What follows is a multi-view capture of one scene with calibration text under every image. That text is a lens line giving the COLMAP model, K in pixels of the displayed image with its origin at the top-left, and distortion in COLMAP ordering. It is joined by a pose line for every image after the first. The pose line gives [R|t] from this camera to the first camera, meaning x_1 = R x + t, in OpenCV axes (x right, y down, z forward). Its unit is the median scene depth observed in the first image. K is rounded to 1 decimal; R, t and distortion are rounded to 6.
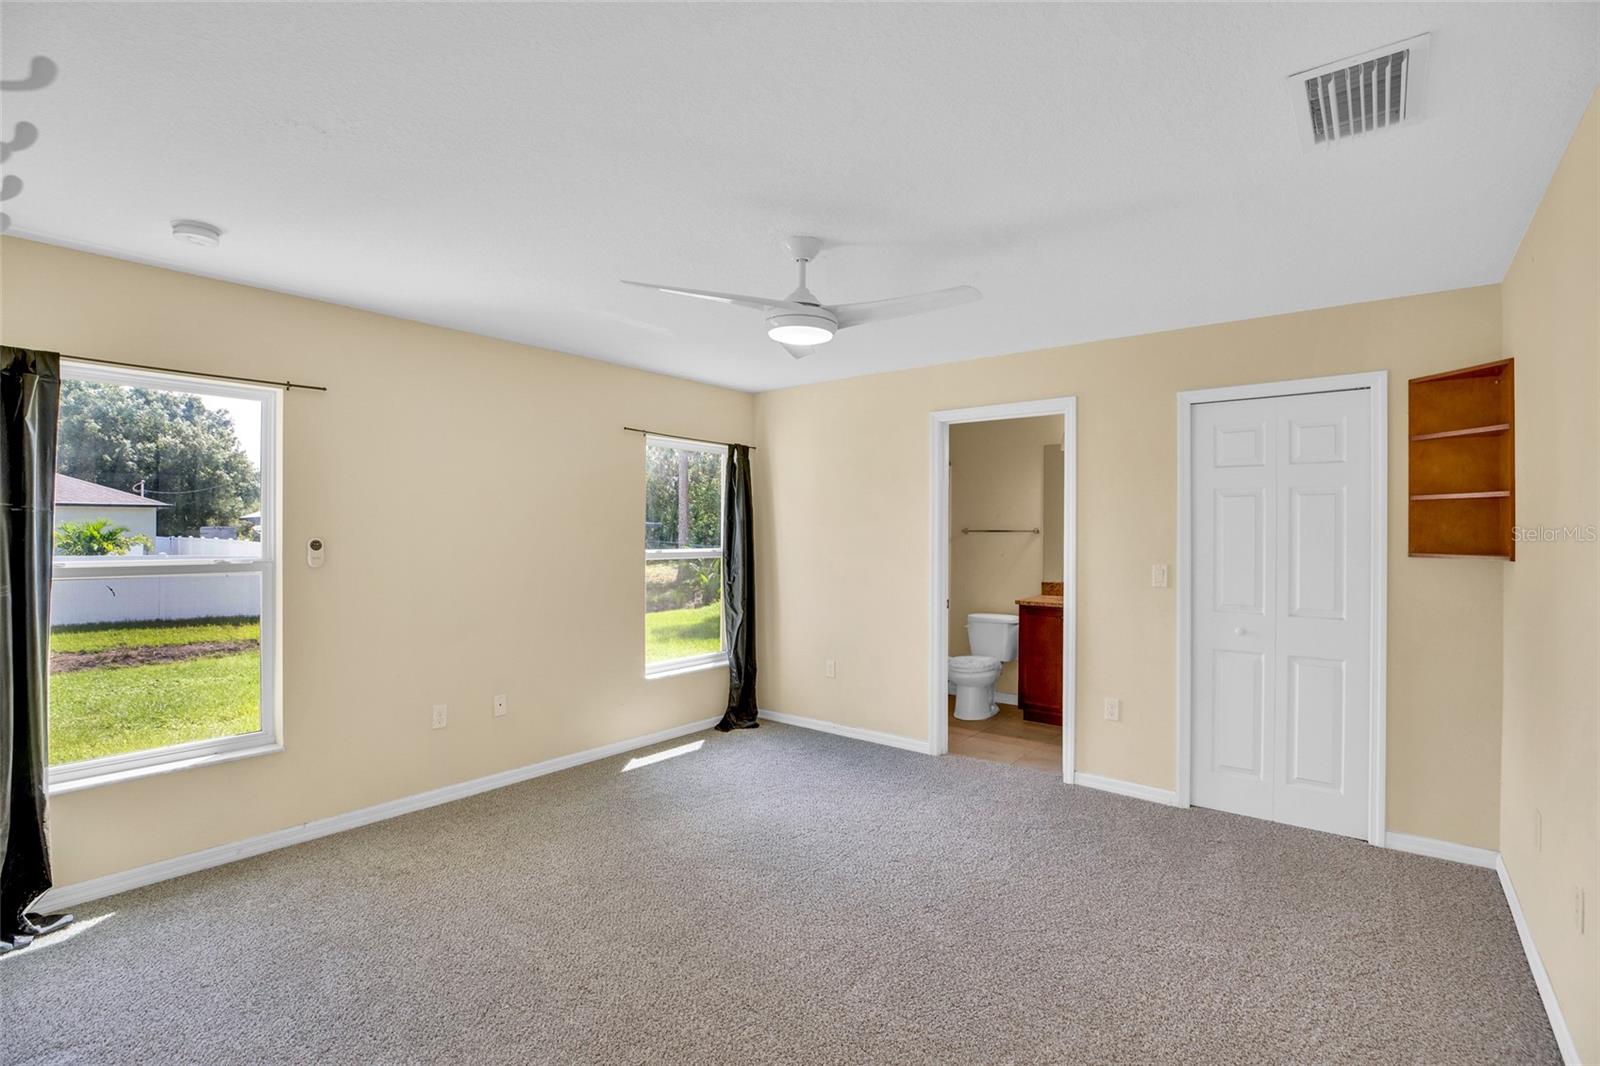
lens RADIAL K [[736.6, 0, 800.9], [0, 736.6, 529.6], [0, 0, 1]] dist [-0.033119, 0.000863]
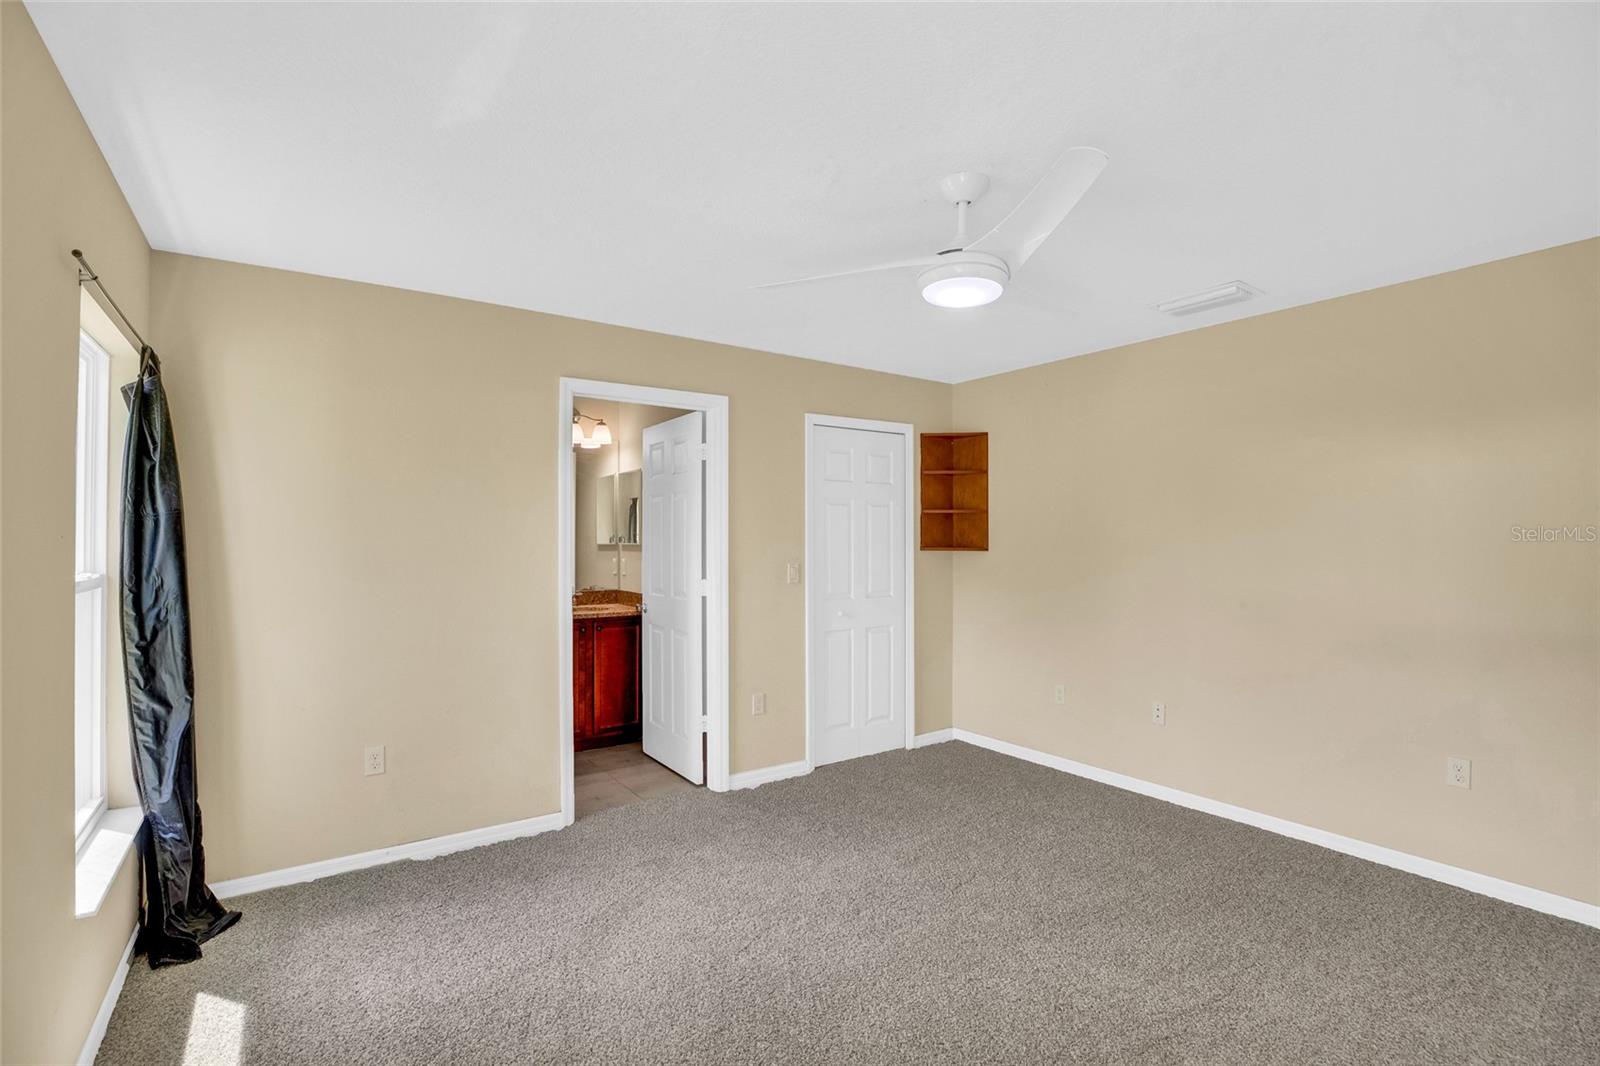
lens RADIAL K [[736.6, 0, 793.4], [0, 736.6, 537.0], [0, 0, 1]] dist [-0.033119, 0.000863]
pose [[0.281348, 0.003874, 0.959598, -0.653700], [0.005646, 0.999968, -0.005692, 0.015665], [-0.959589, 0.007020, 0.281317, 0.749576]]
